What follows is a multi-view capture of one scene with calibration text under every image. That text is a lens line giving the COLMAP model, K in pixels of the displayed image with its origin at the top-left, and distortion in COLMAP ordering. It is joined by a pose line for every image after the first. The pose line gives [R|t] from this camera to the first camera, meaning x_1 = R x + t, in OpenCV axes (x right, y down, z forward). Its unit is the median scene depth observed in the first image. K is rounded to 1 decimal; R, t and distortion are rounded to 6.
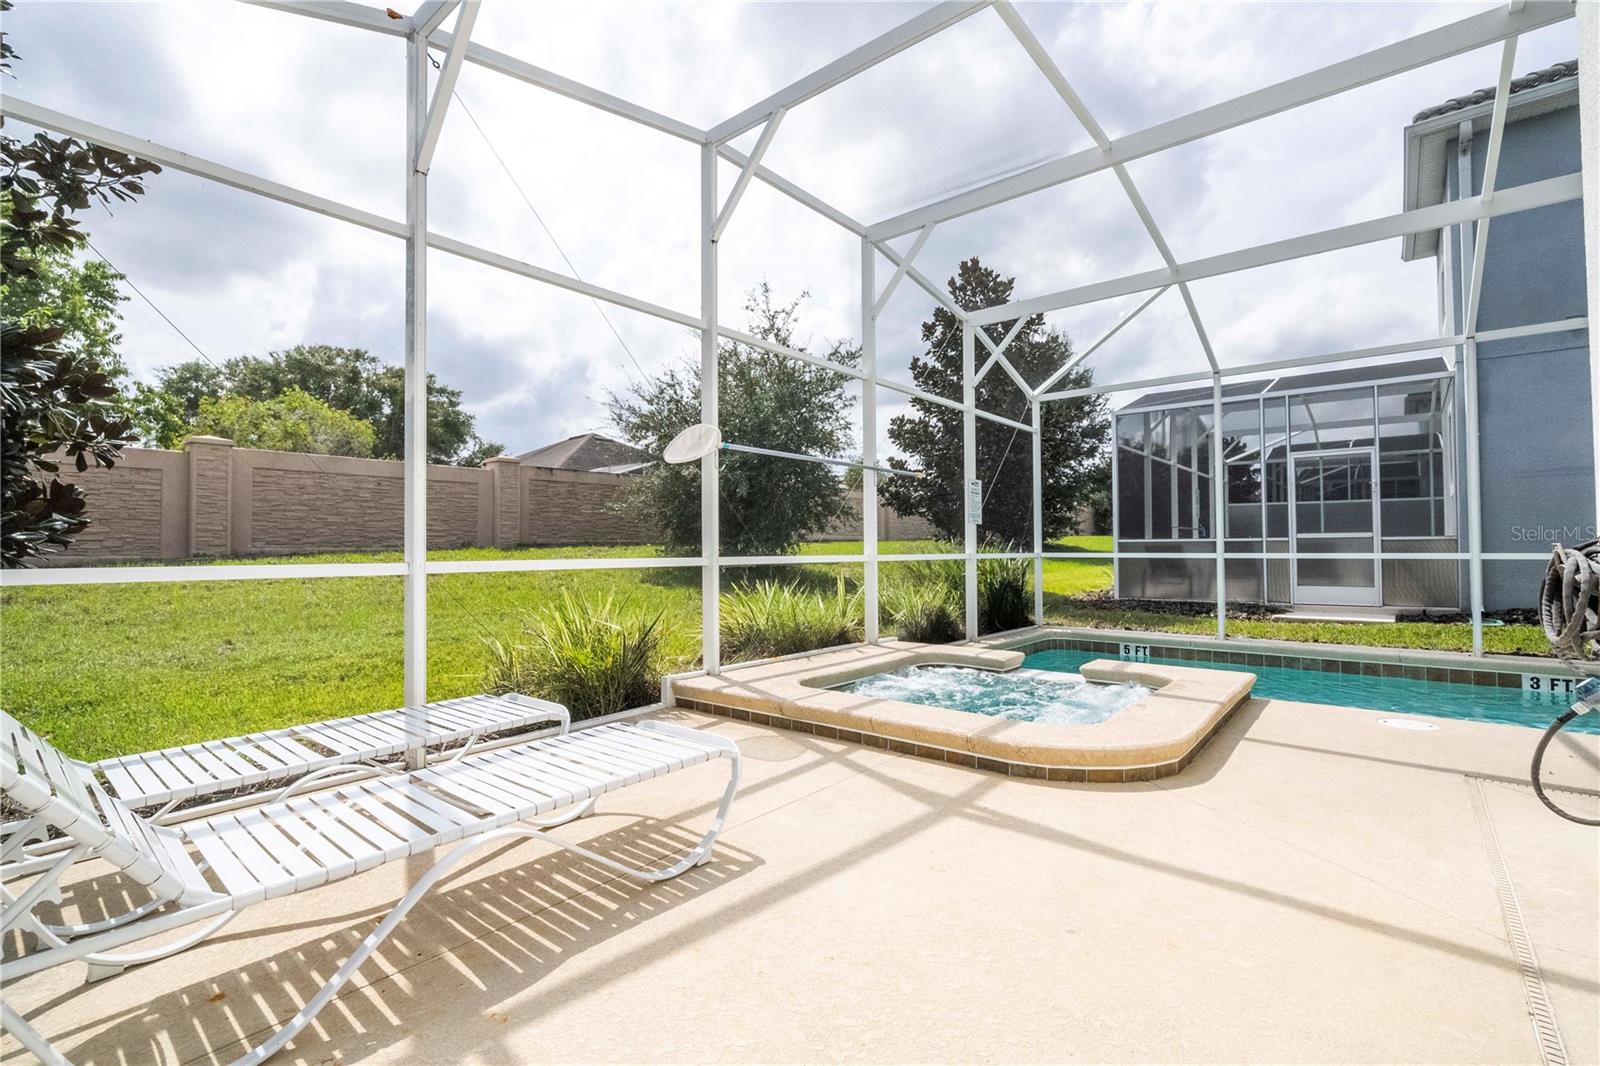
lens RADIAL K [[738.0, 0, 800.0], [0, 738.0, 533.0], [0, 0, 1]] dist [0.000493, 0.000003]
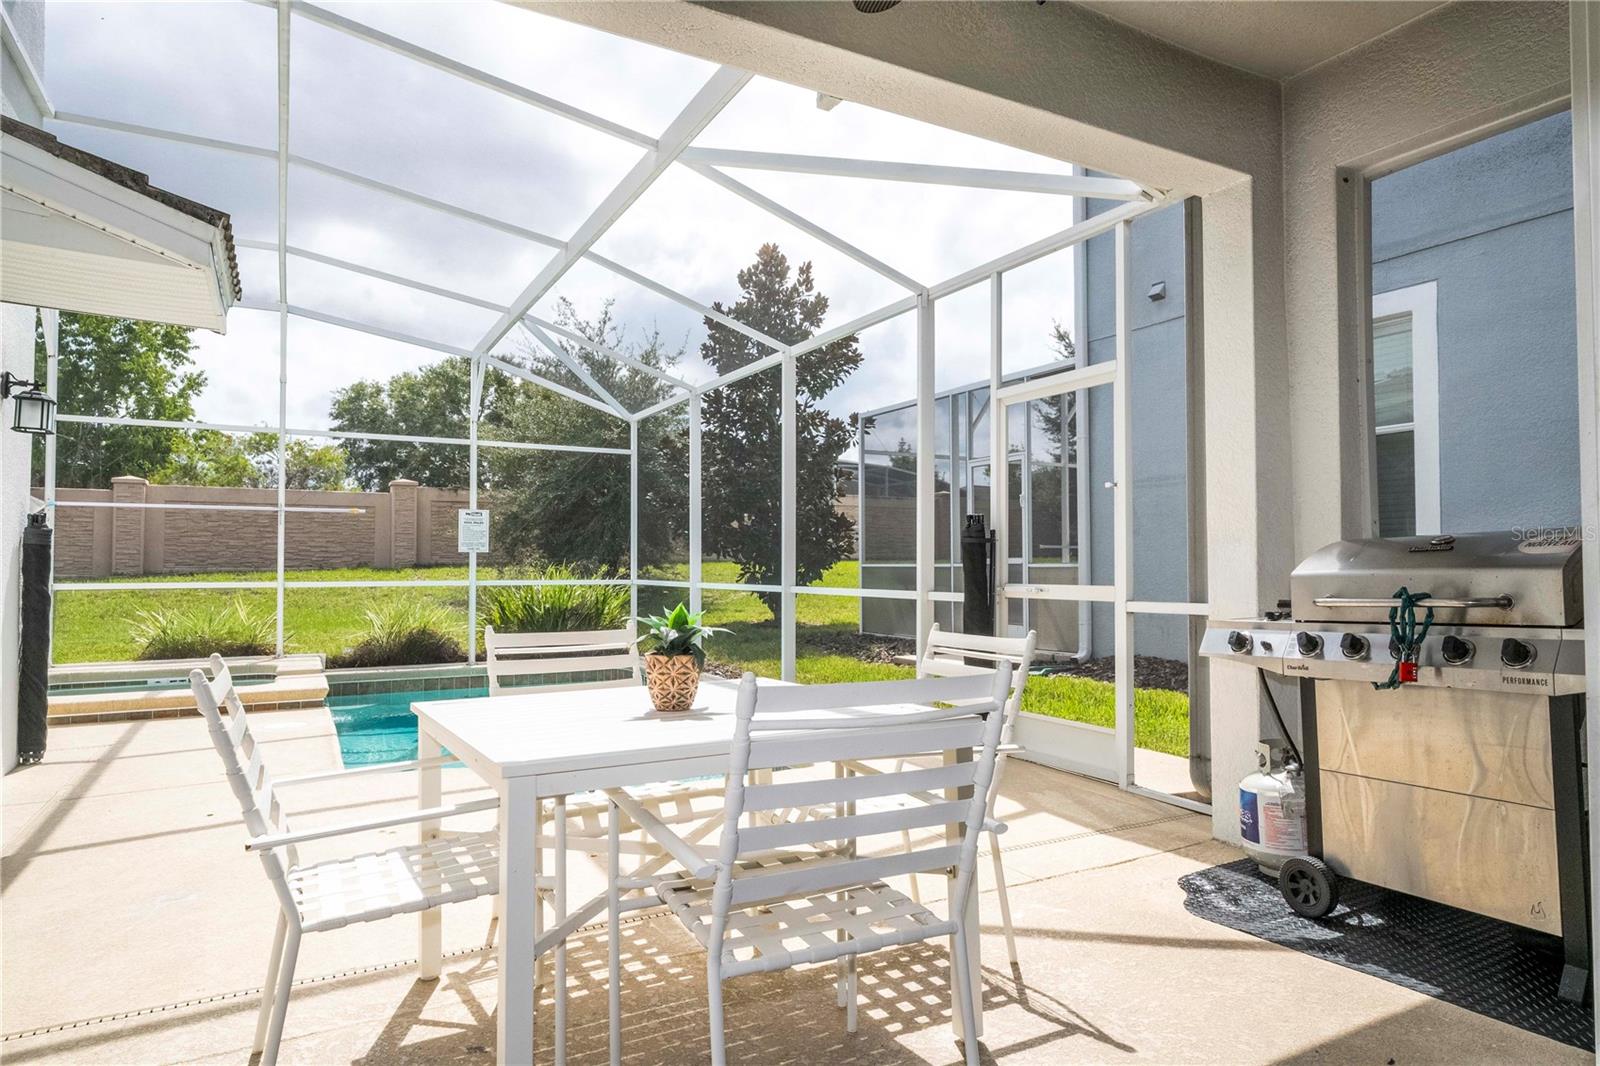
lens RADIAL K [[952.8, 0, 800.0], [0, 952.8, 533.0], [0, 0, 1]] dist [0.002476, 0.000624]
pose [[0.938807, -0.007942, -0.344353, 0.730982], [0.003649, 0.999907, -0.013112, -0.012055], [0.344425, 0.011053, 0.938749, -0.089667]]
